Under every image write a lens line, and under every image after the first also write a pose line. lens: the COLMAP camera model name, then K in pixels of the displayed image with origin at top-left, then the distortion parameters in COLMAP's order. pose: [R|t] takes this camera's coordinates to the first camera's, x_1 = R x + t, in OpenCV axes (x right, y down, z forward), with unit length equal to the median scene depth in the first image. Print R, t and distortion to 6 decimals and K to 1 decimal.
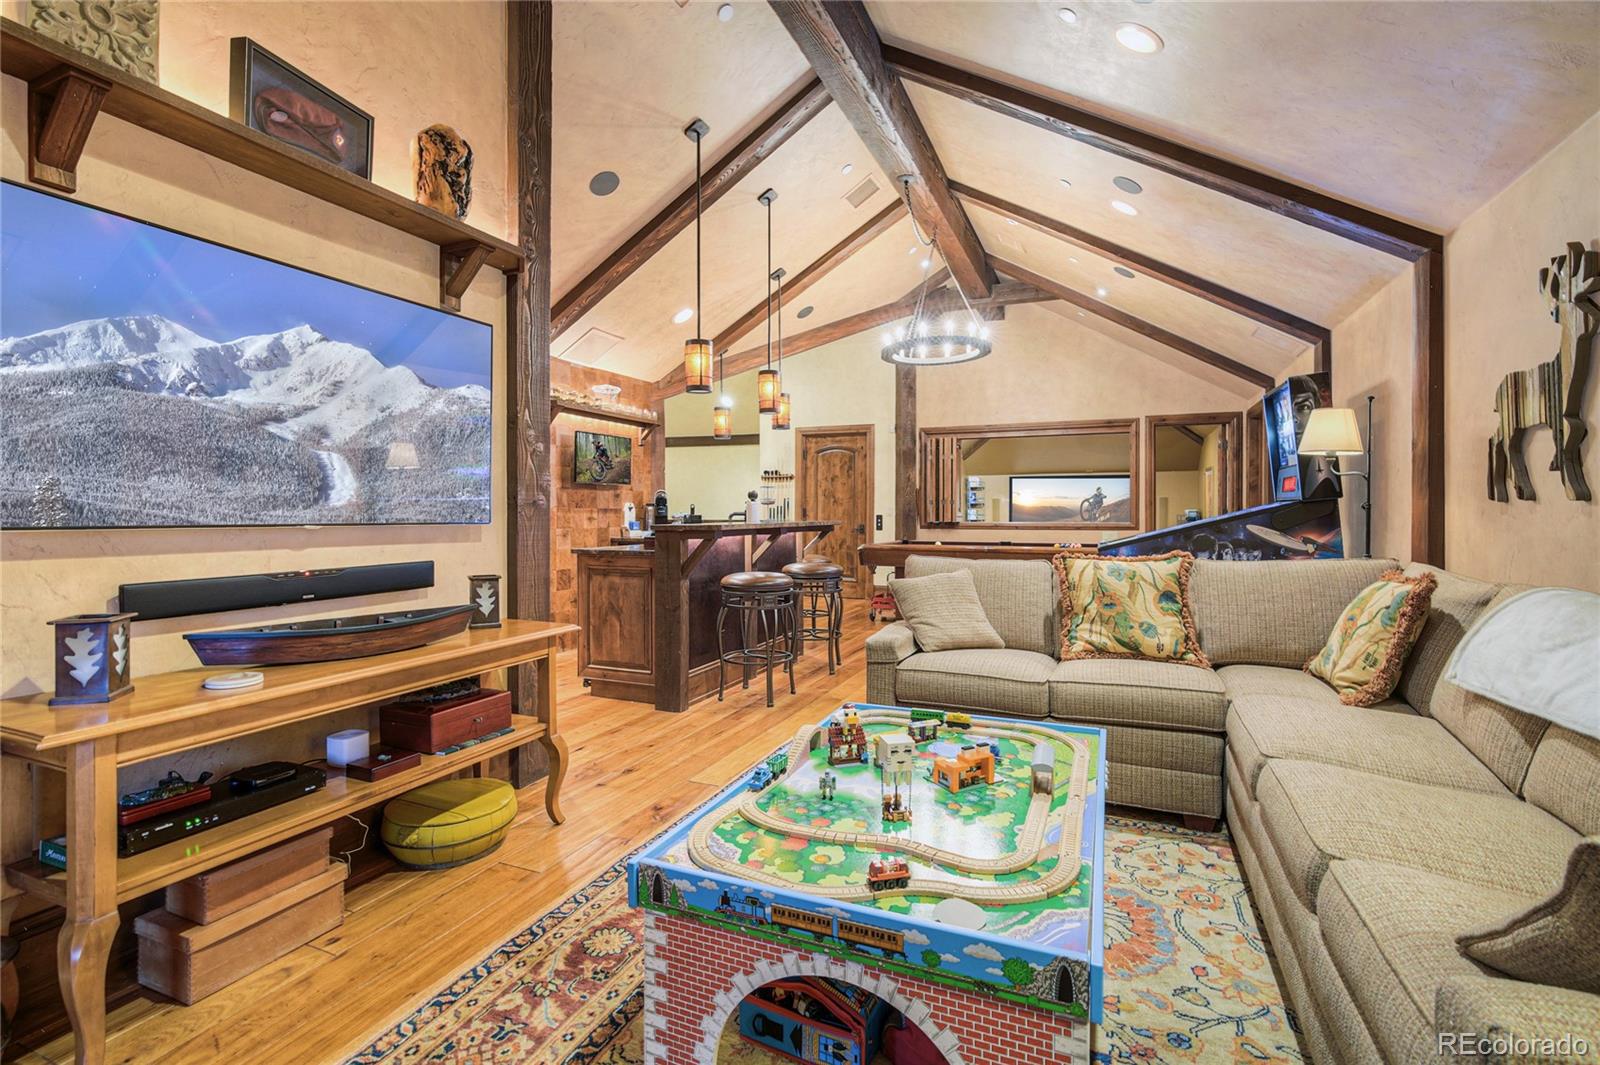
lens RADIAL K [[732.3, 0, 805.2], [0, 732.3, 509.6], [0, 0, 1]] dist [-0.000802, 0.000519]
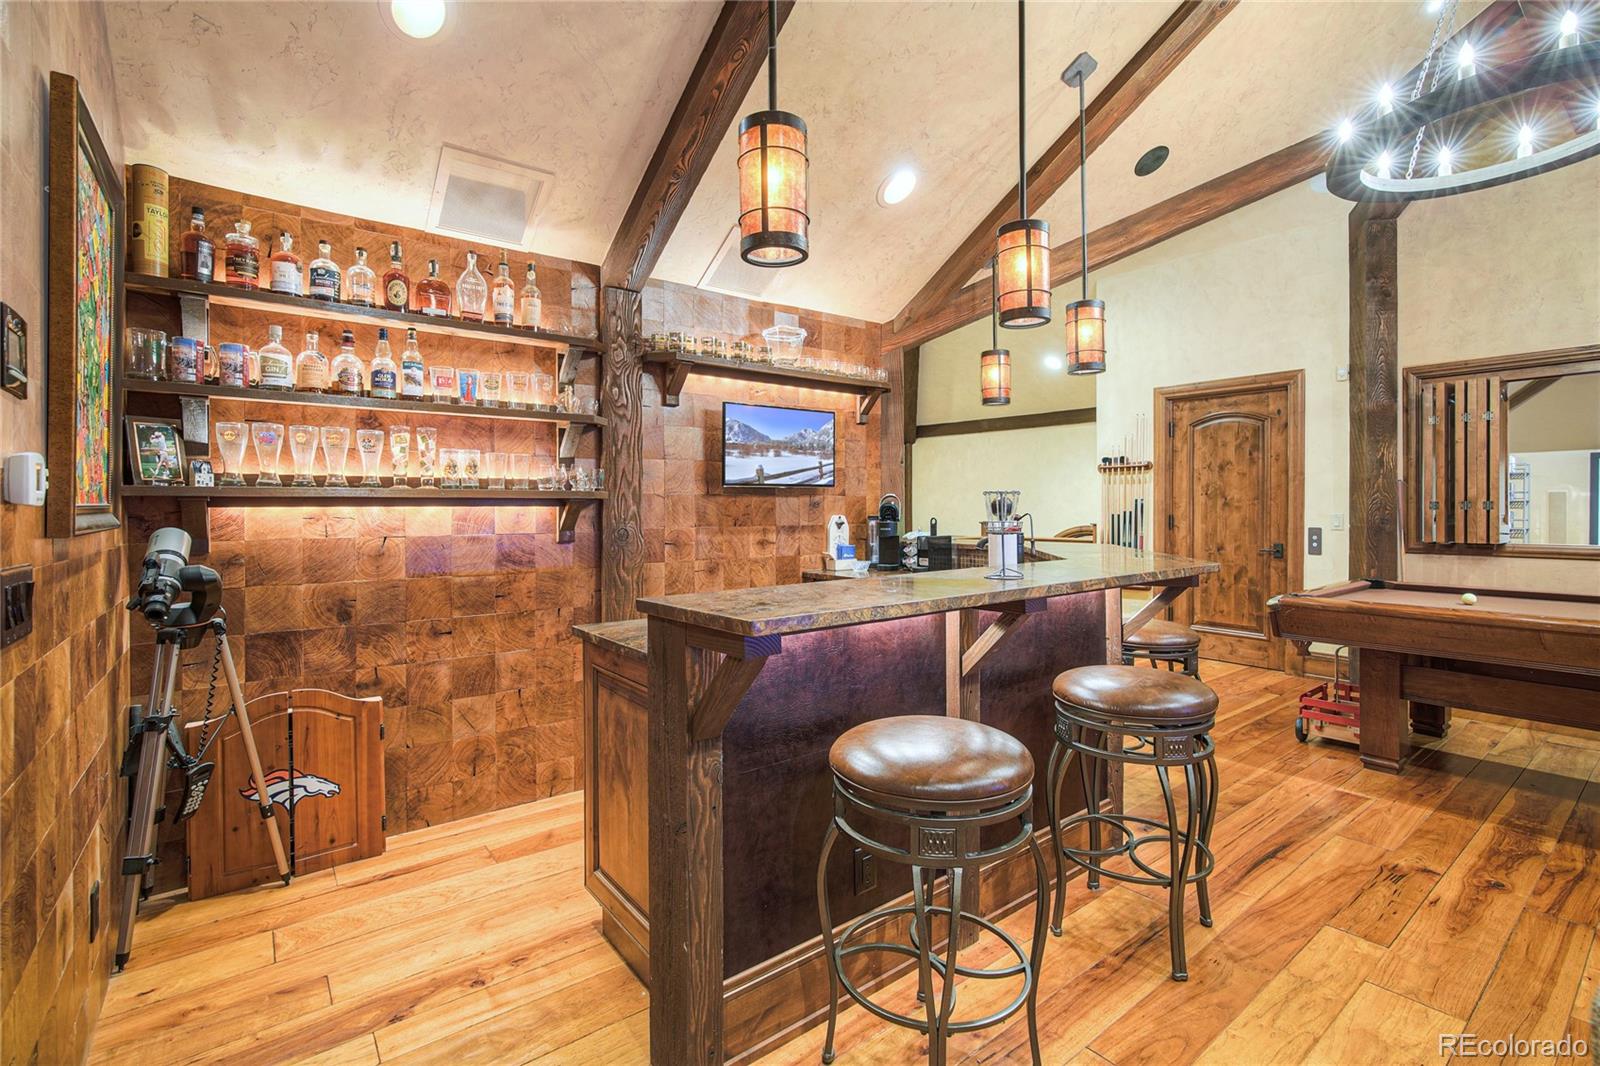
lens RADIAL K [[732.3, 0, 805.2], [0, 732.3, 510.1], [0, 0, 1]] dist [-0.000802, 0.000519]
pose [[0.876953, -0.003270, -0.480566, 0.033841], [0.007445, 0.999949, 0.006780, -0.016253], [0.480519, -0.009524, 0.876933, 0.385948]]
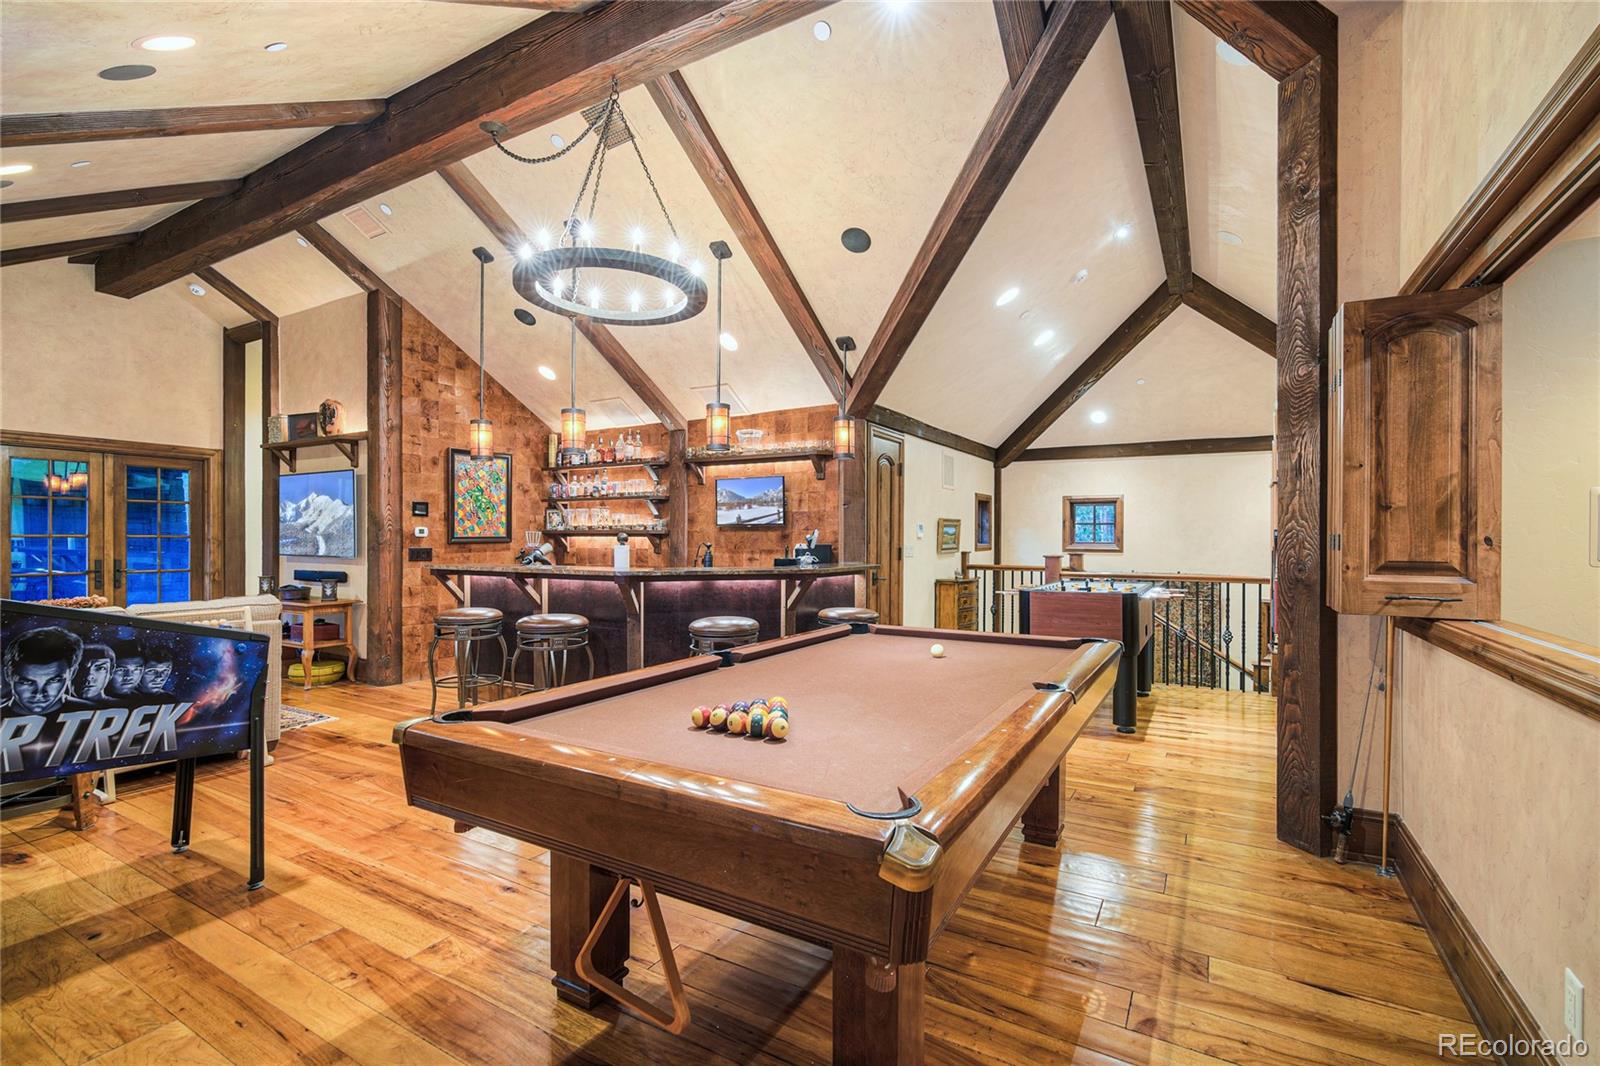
lens RADIAL K [[776.0, 0, 800.0], [0, 776.0, 533.0], [0, 0, 1]] dist [0.001129, 0.000140]
pose [[-0.076386, 0.007301, -0.997052, 0.682873], [0.011768, 0.999910, 0.006420, -0.026602], [0.997009, -0.011243, -0.076465, 0.958174]]
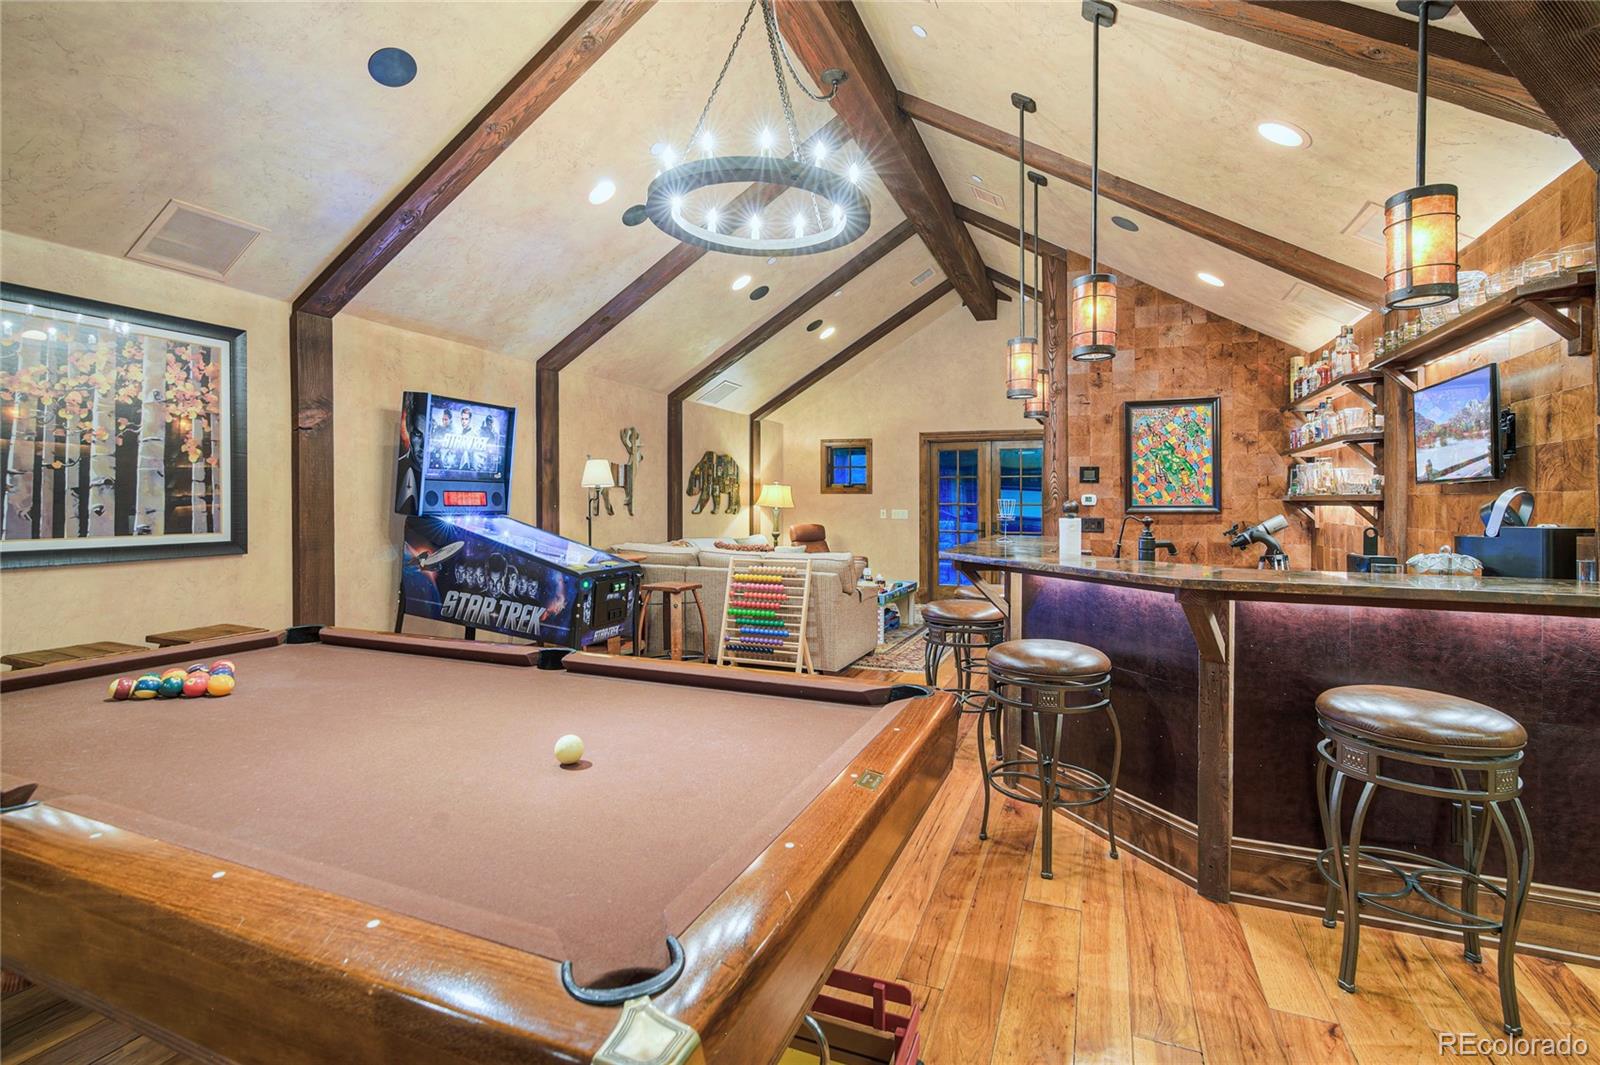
lens RADIAL K [[732.3, 0, 805.2], [0, 732.3, 509.6], [0, 0, 1]] dist [-0.000802, 0.000519]
pose [[-0.999522, 0.011561, -0.028657, 0.130063], [0.011621, 0.999931, -0.001935, -0.018978], [0.028633, -0.002267, -0.999587, 1.218493]]
